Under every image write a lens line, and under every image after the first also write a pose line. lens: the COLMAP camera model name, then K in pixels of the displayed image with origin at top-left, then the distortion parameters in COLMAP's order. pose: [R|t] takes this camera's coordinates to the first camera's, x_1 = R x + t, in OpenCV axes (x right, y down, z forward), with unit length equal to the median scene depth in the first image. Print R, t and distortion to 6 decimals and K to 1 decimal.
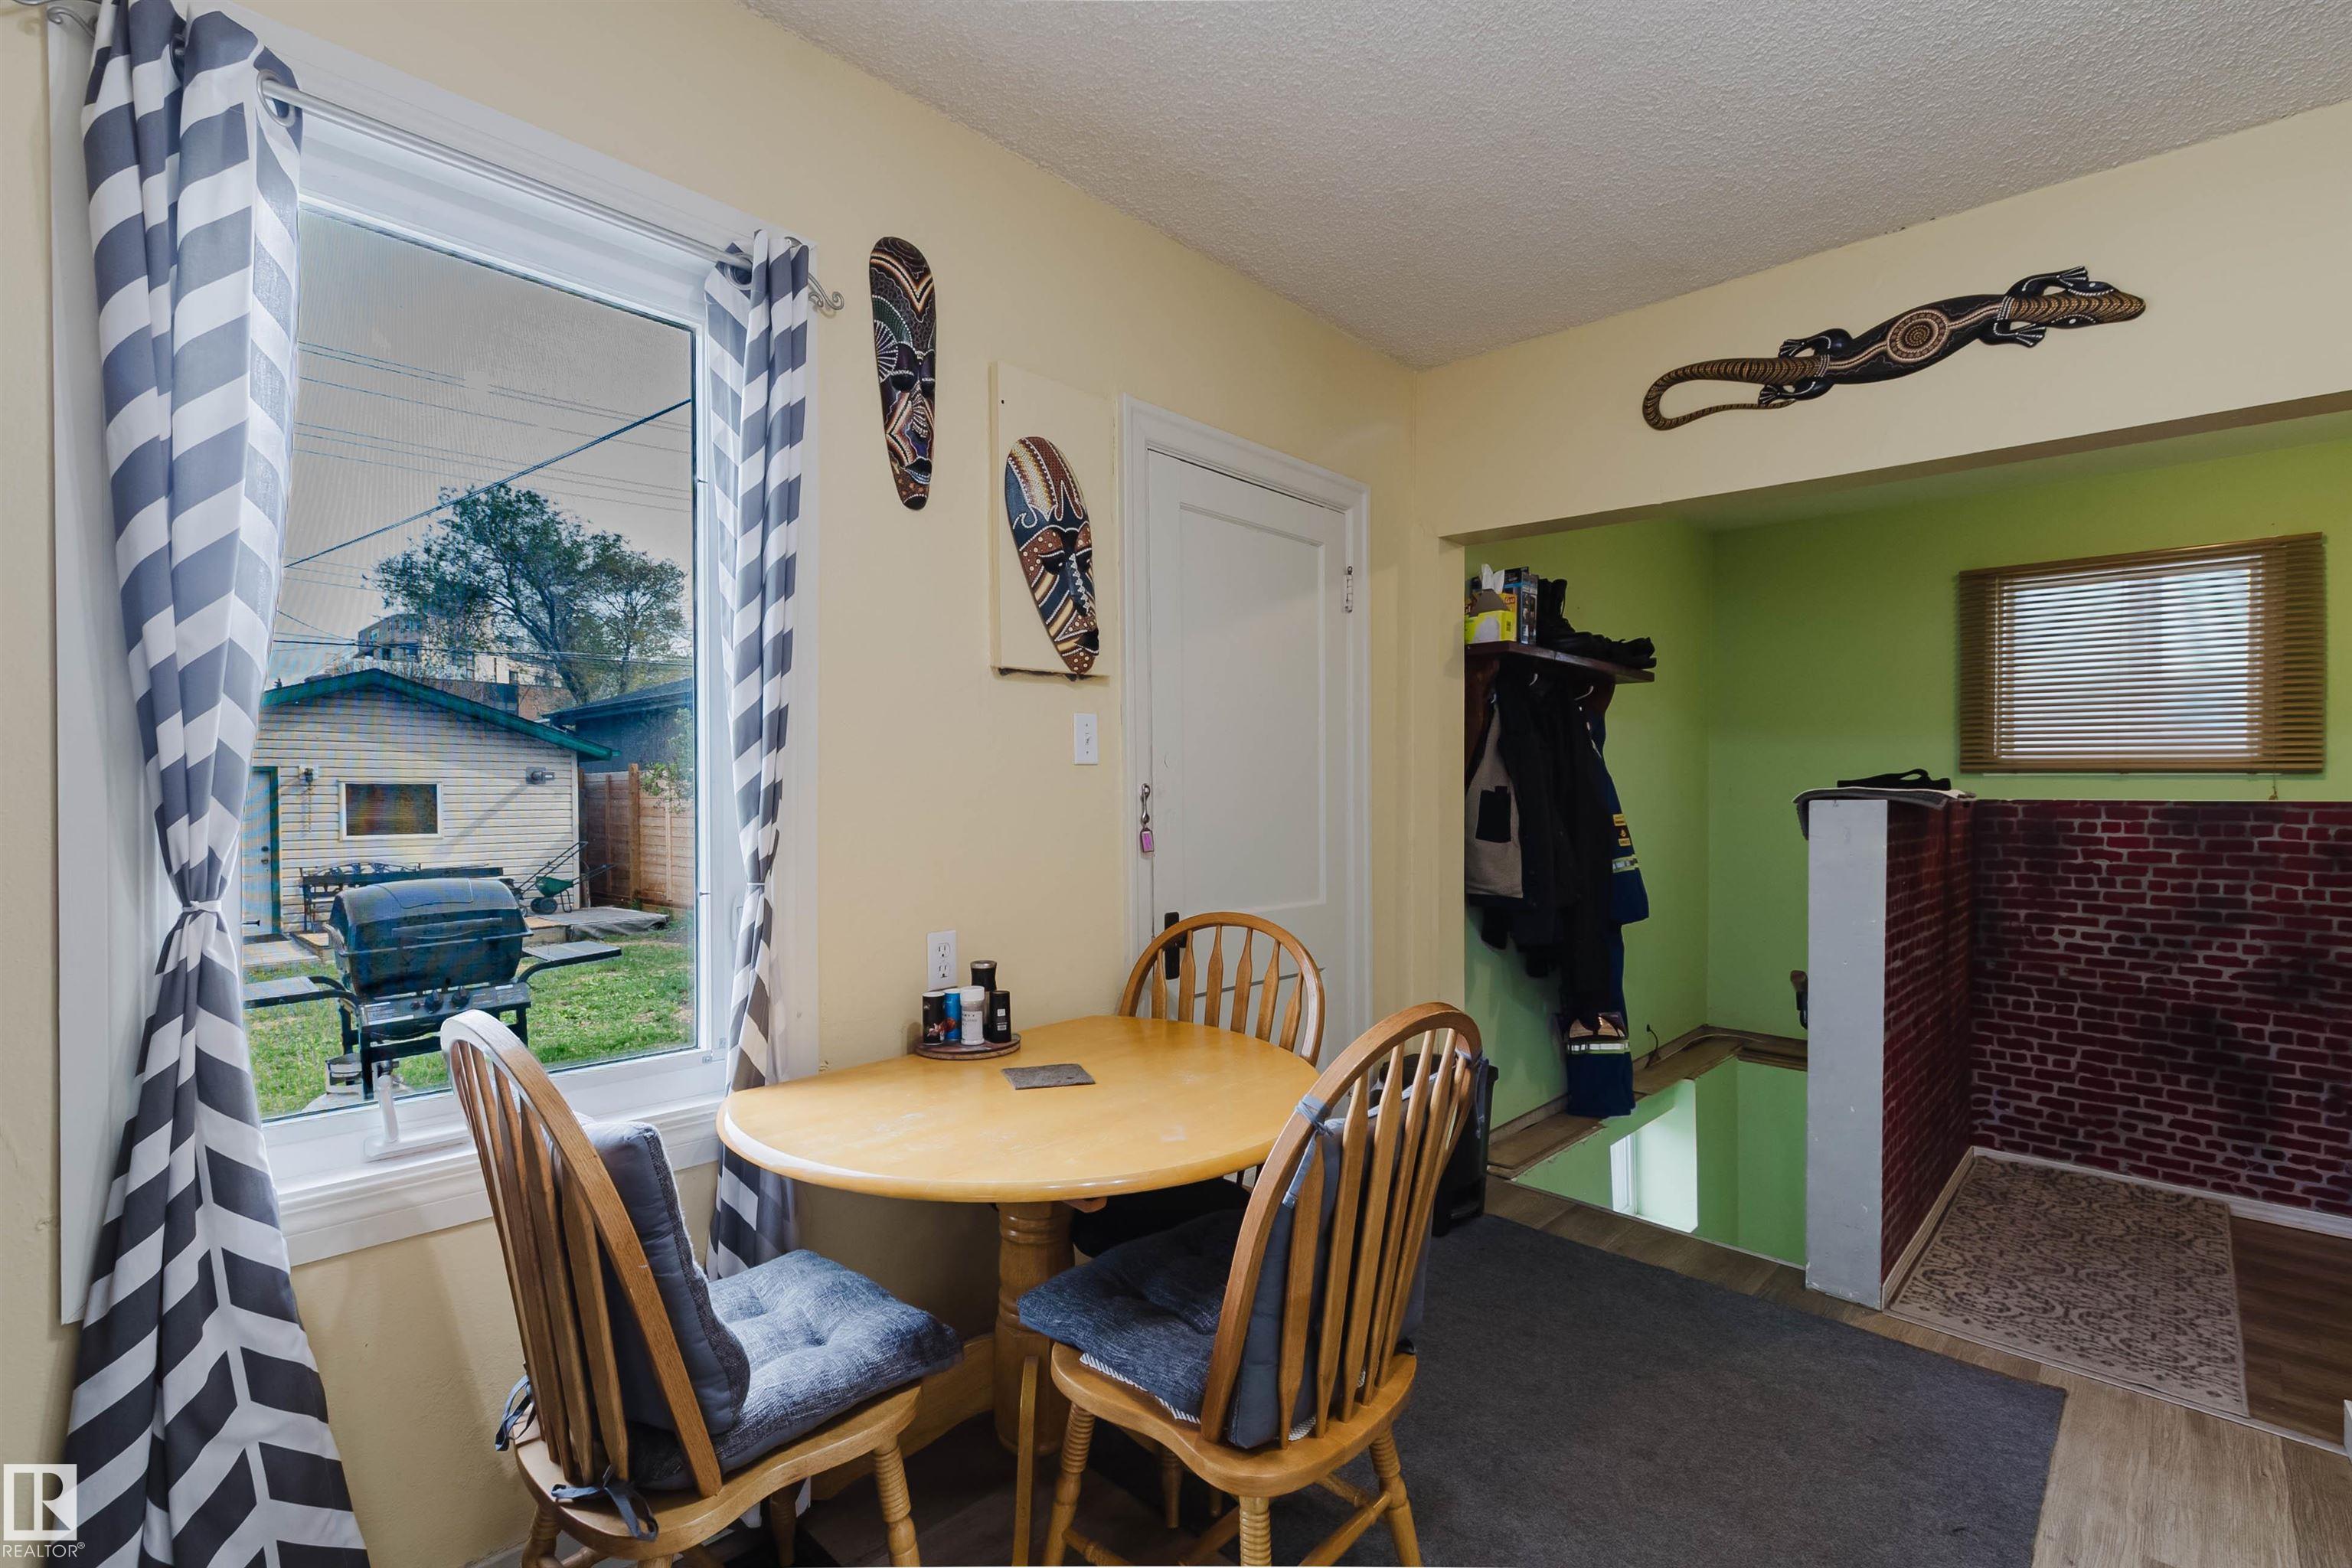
lens RADIAL K [[1084.2, 0, 1169.7], [0, 1084.2, 790.1], [0, 0, 1]] dist [0.001342, -0.000086]
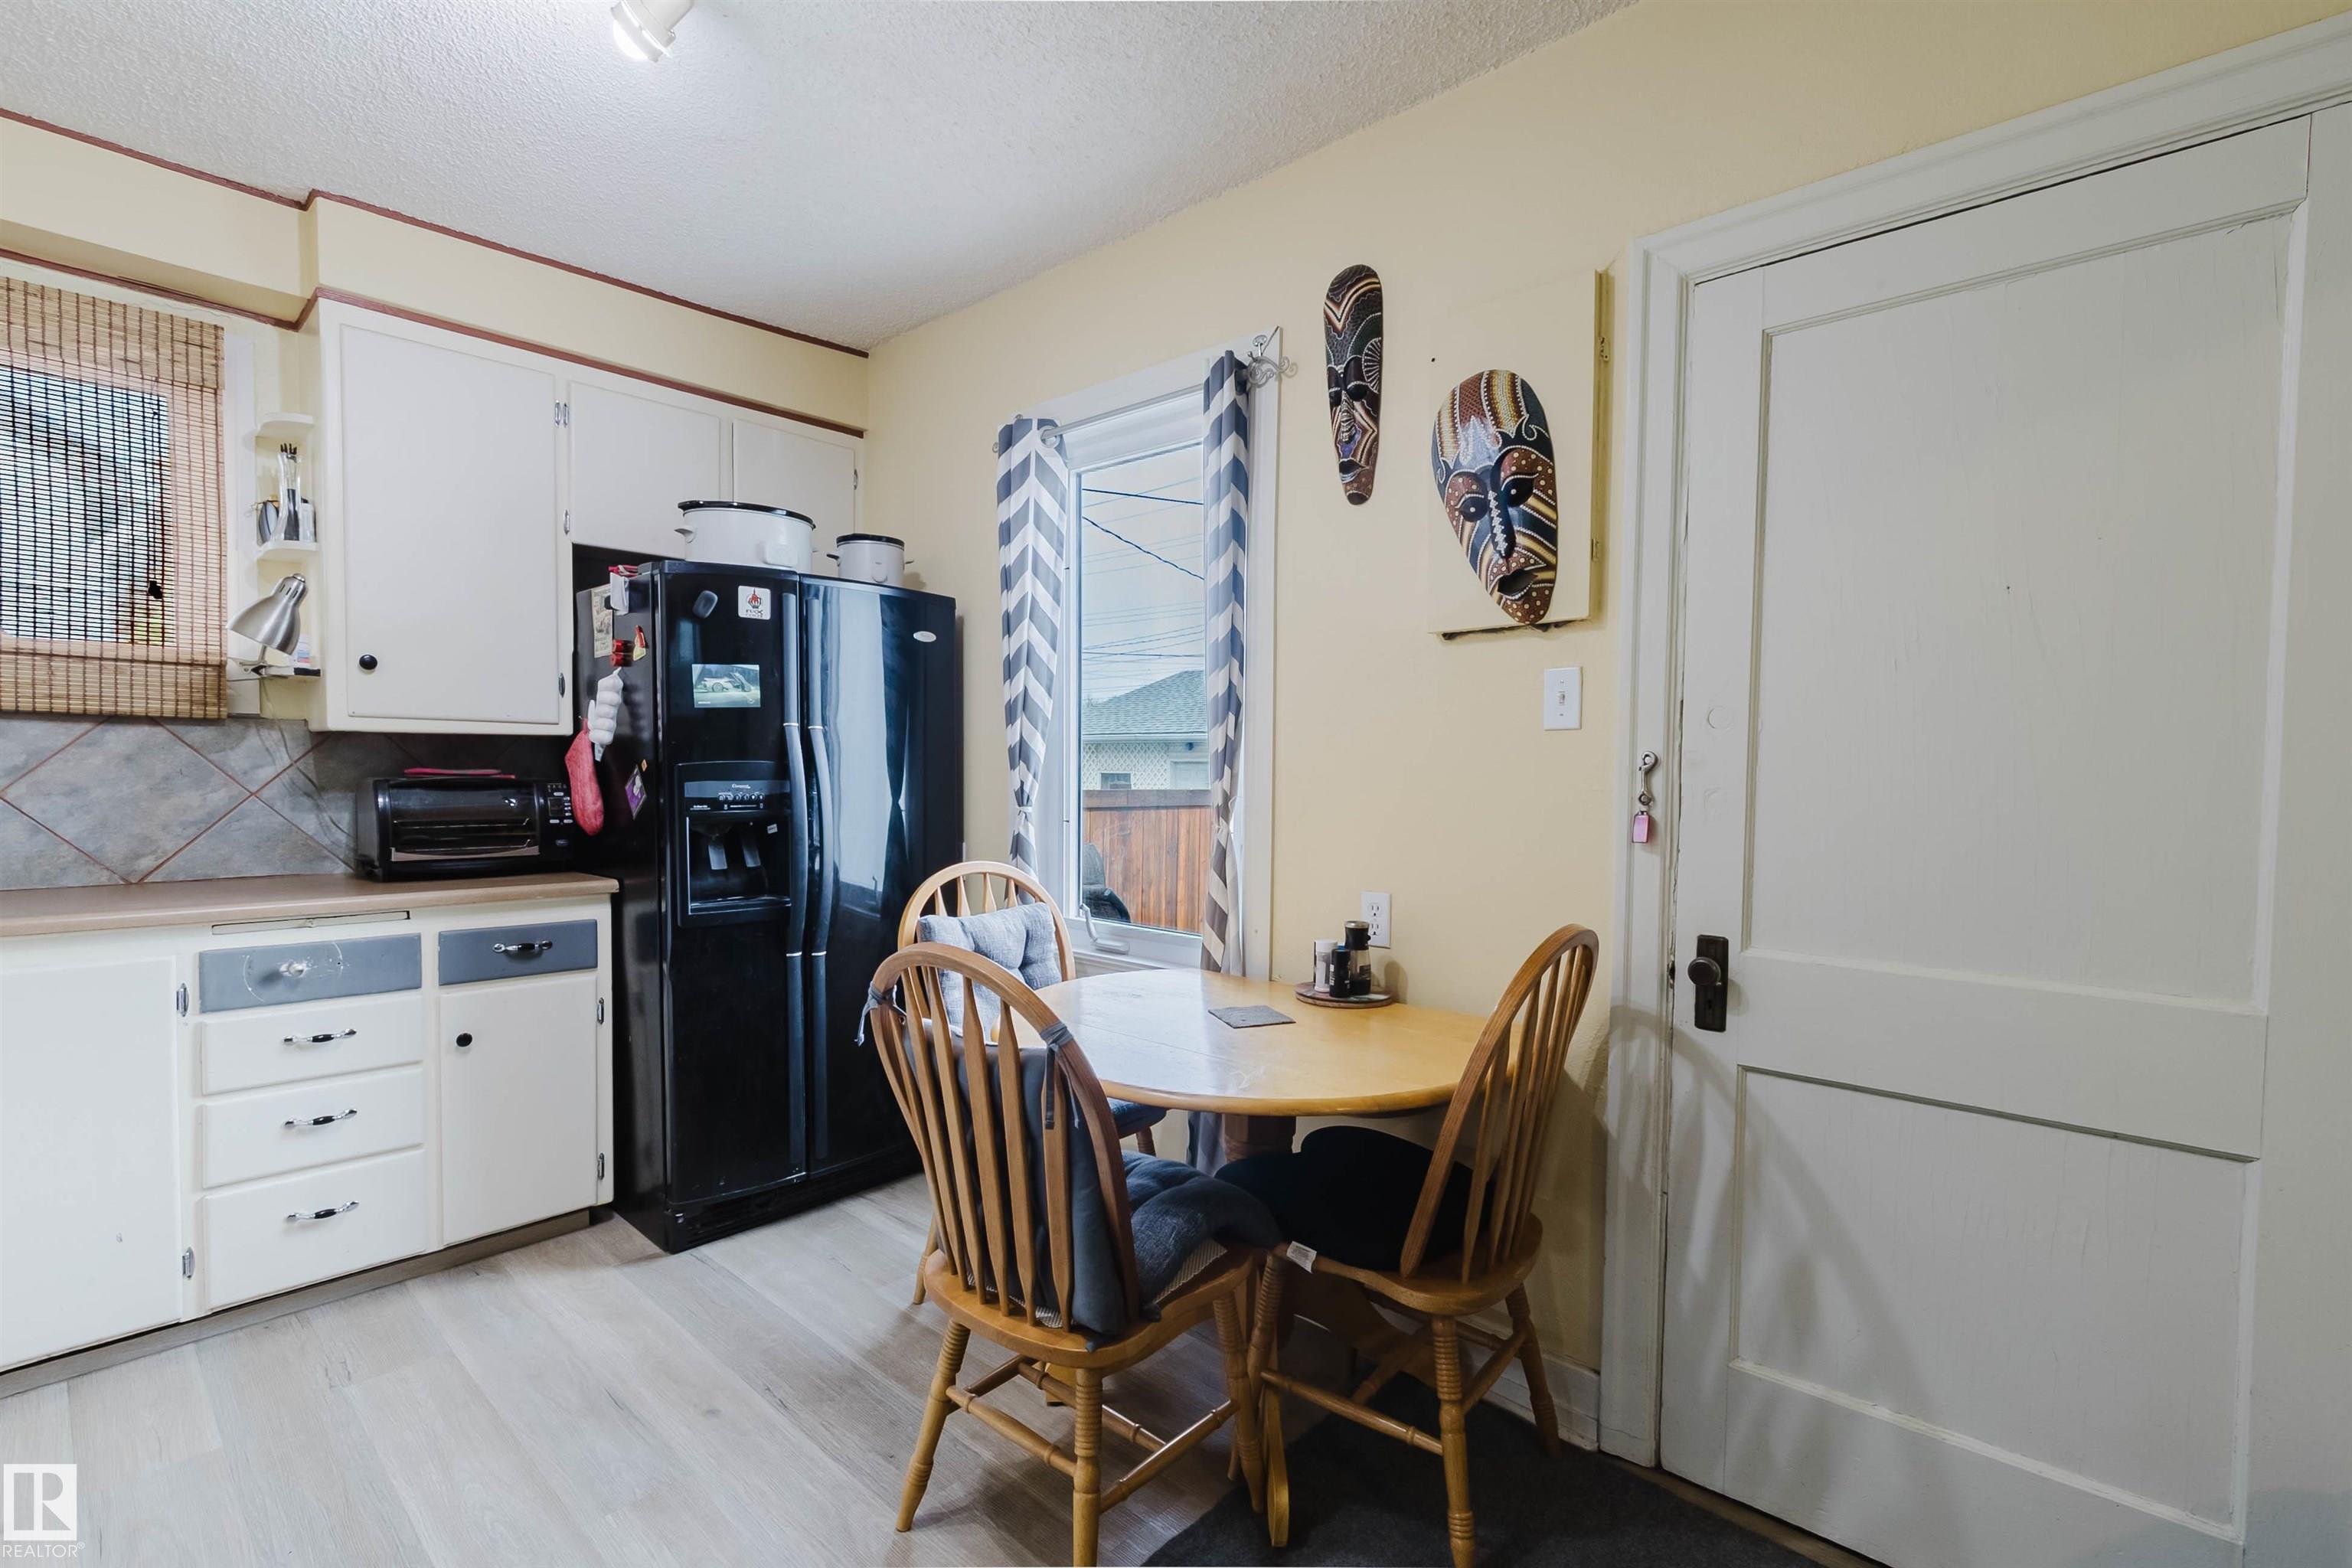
lens RADIAL K [[1062.9, 0, 1174.7], [0, 1062.9, 789.9], [0, 0, 1]] dist [0.000747, -0.000997]
pose [[0.017897, 0.019276, -0.999654, 0.139056], [-0.011359, 0.999754, 0.019075, 0.002047], [0.999775, 0.011013, 0.018111, 0.131122]]
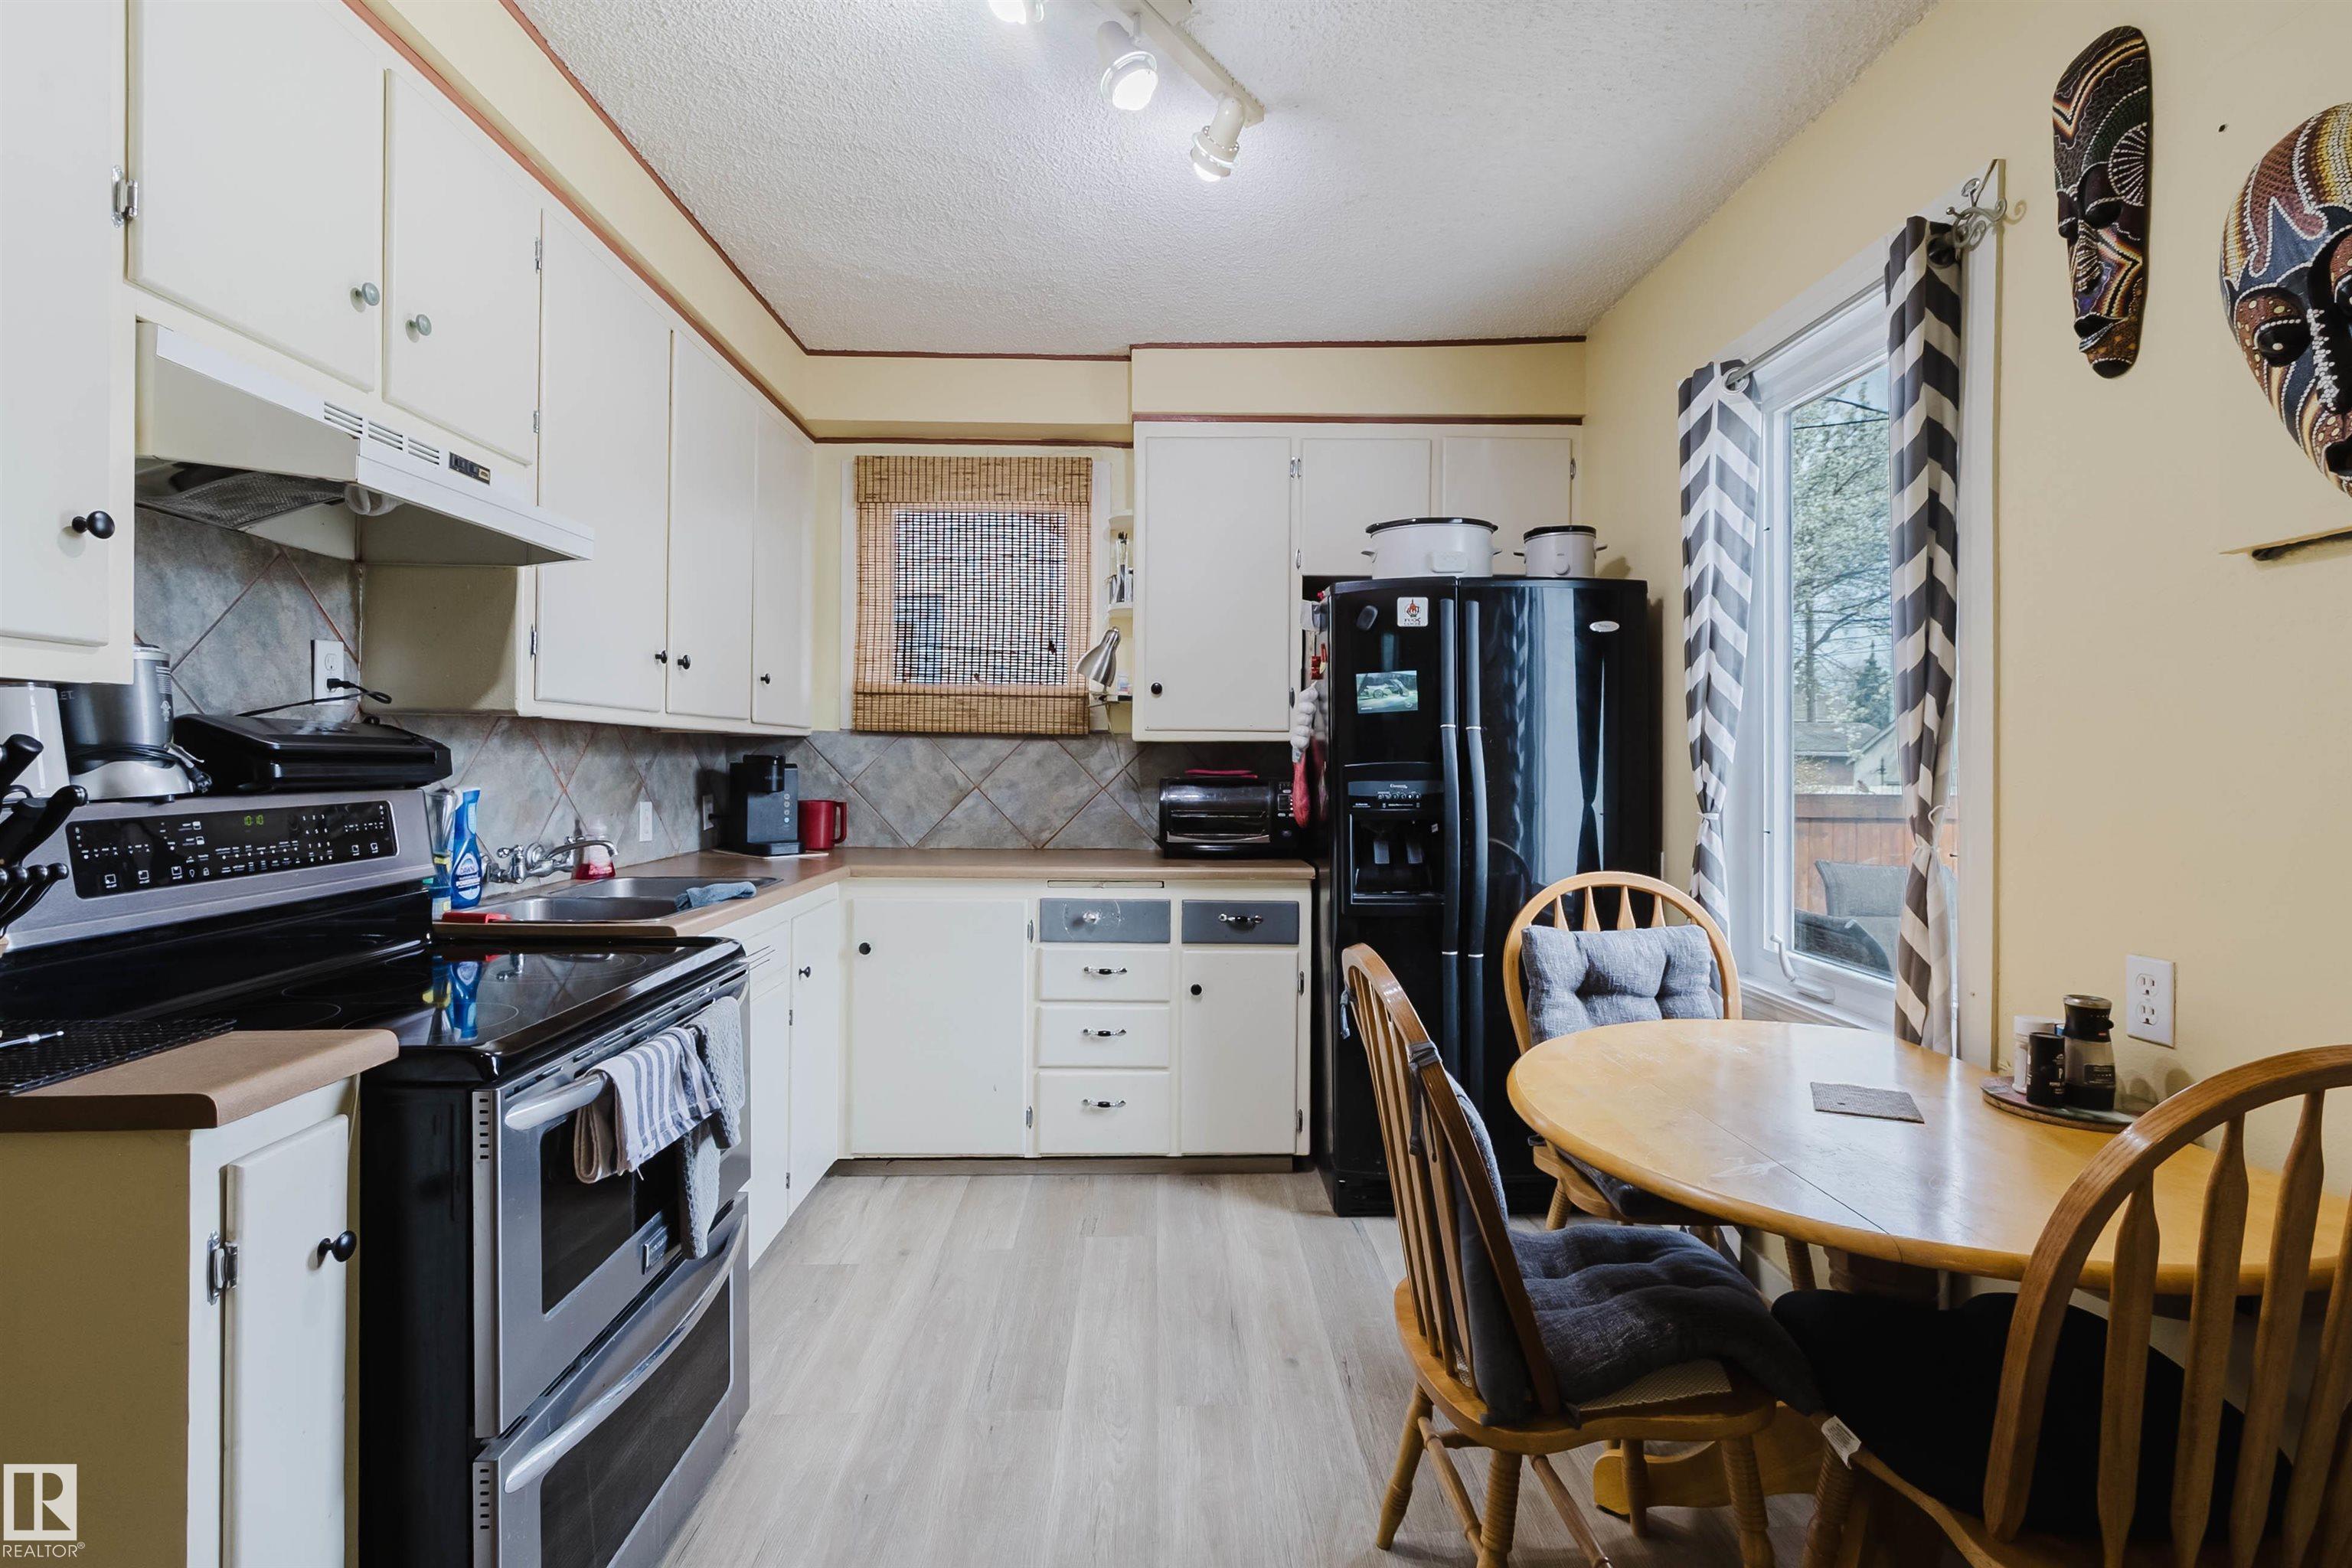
lens RADIAL K [[1099.2, 0, 1180.3], [0, 1099.2, 741.3], [0, 0, 1]] dist [-0.000418, -0.000660]
pose [[-0.709323, -0.017494, -0.704667, 0.122232], [-0.006522, 0.999812, -0.018255, 0.001454], [0.704853, -0.008353, -0.709304, 0.177861]]
